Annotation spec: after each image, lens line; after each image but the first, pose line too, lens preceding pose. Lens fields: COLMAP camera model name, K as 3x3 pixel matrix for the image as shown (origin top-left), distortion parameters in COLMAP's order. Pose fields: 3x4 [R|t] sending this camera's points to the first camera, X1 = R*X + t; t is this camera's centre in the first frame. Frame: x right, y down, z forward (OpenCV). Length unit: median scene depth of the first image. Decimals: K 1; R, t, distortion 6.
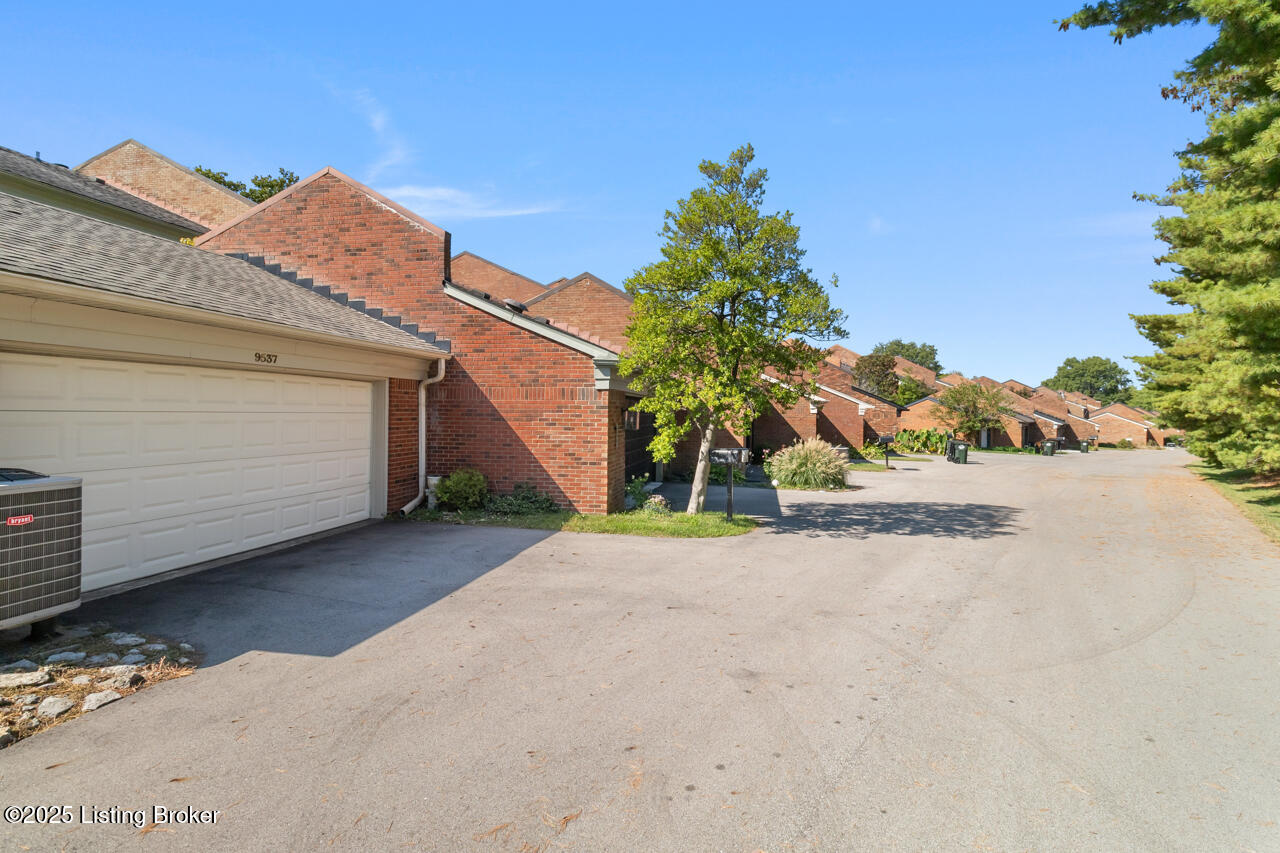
lens RADIAL K [[628.9, 0, 640.0], [0, 628.9, 421.0], [0, 0, 1]] dist [-0.002534, -0.001226]
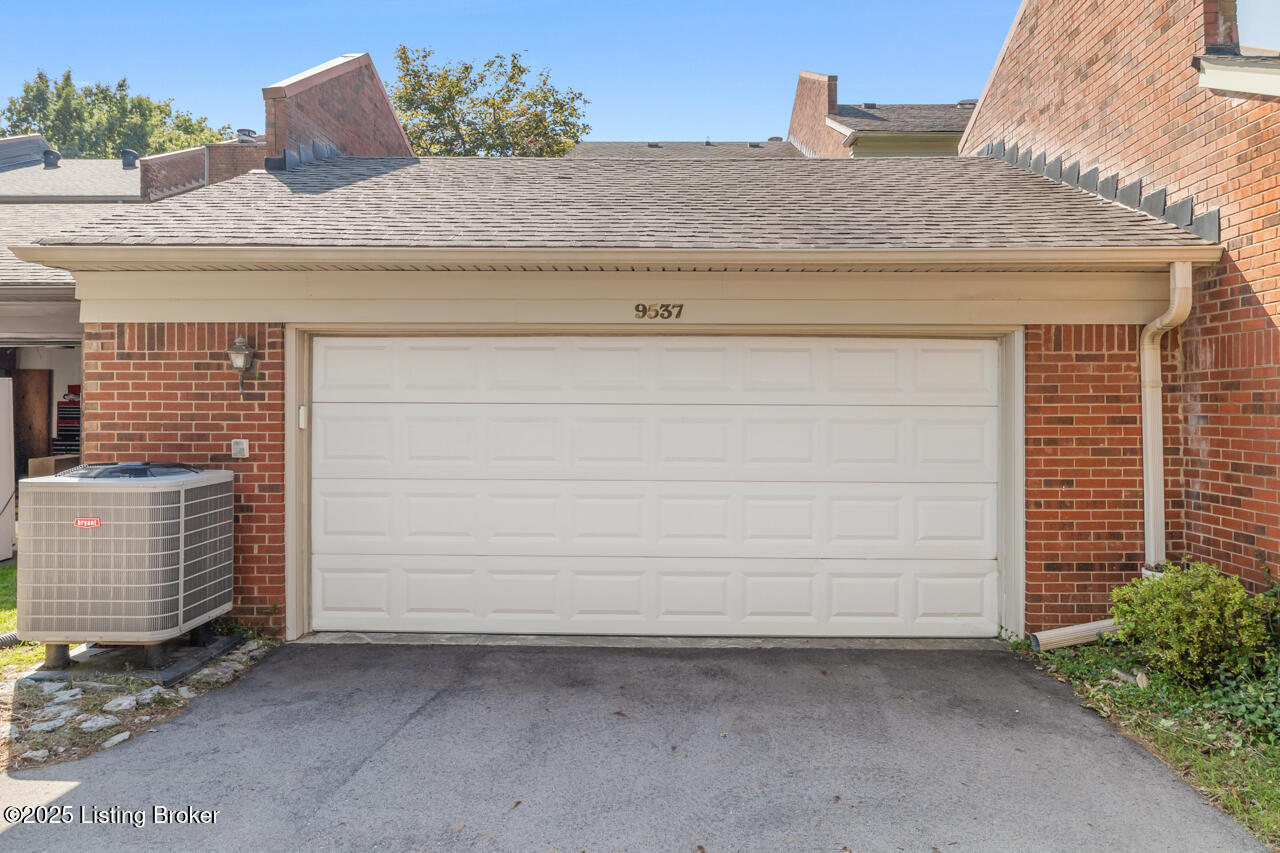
lens RADIAL K [[873.4, 0, 658.6], [0, 873.4, 397.3], [0, 0, 1]] dist [-0.026750, 0.000377]
pose [[0.179746, -0.015681, -0.983588, 0.149891], [-0.013570, 0.999738, -0.018418, -0.004011], [0.983619, 0.016658, 0.179487, 0.642492]]
